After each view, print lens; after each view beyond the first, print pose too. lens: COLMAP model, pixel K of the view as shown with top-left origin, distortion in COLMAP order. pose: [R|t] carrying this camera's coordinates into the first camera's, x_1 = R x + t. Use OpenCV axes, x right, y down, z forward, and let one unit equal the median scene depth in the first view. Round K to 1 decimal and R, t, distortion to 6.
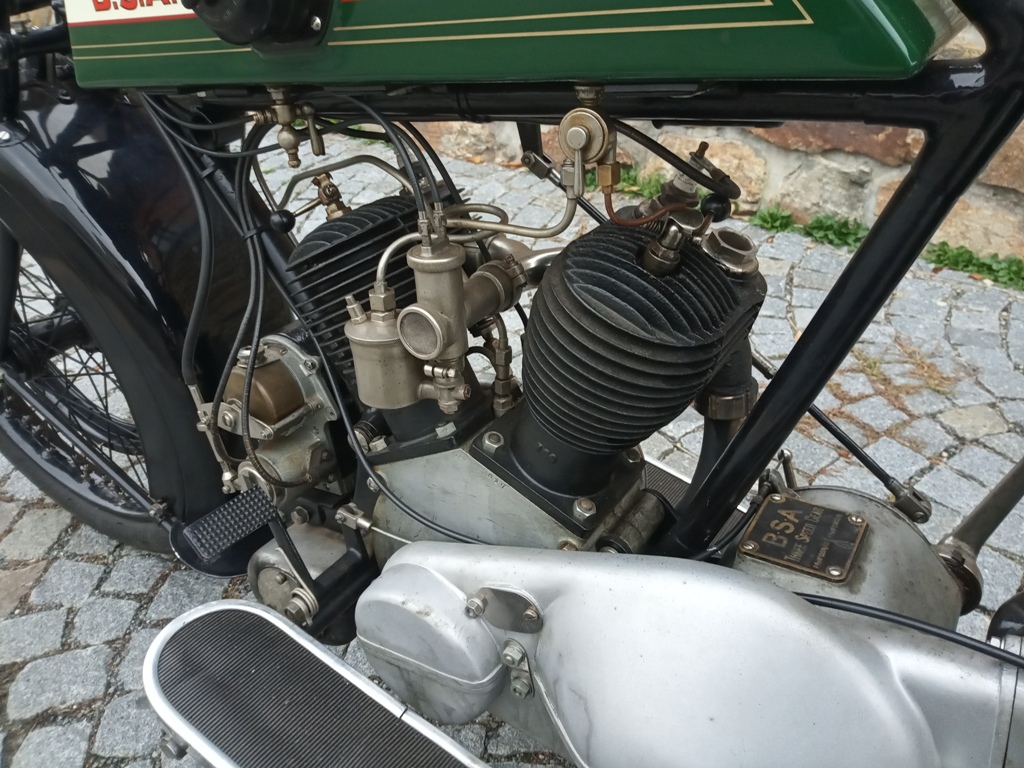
lens RADIAL K [[943.2, 0, 516.1], [0, 943.2, 400.2], [0, 0, 1]] dist [0.036766, -0.090905]
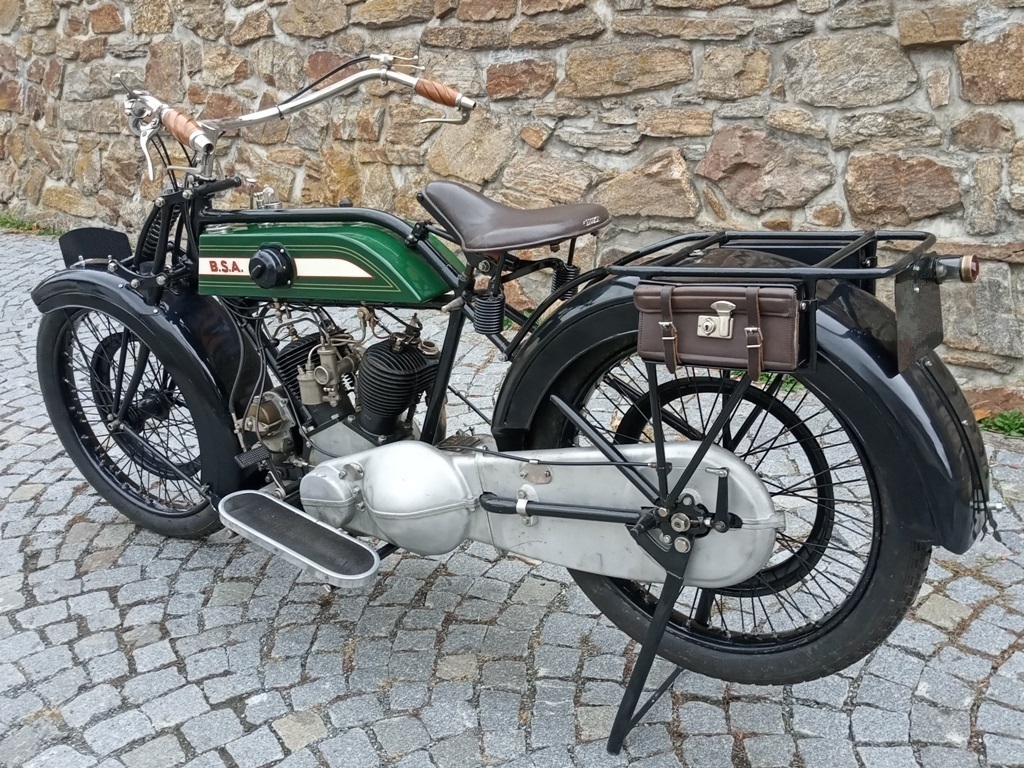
lens RADIAL K [[996.3, 0, 540.1], [0, 996.3, 383.0], [0, 0, 1]] dist [0.057072, -0.142870]
pose [[0.998803, -0.018395, 0.045328, 0.374738], [0.025789, 0.985389, -0.168354, 0.422420], [-0.041568, 0.169322, 0.984684, -1.809441]]
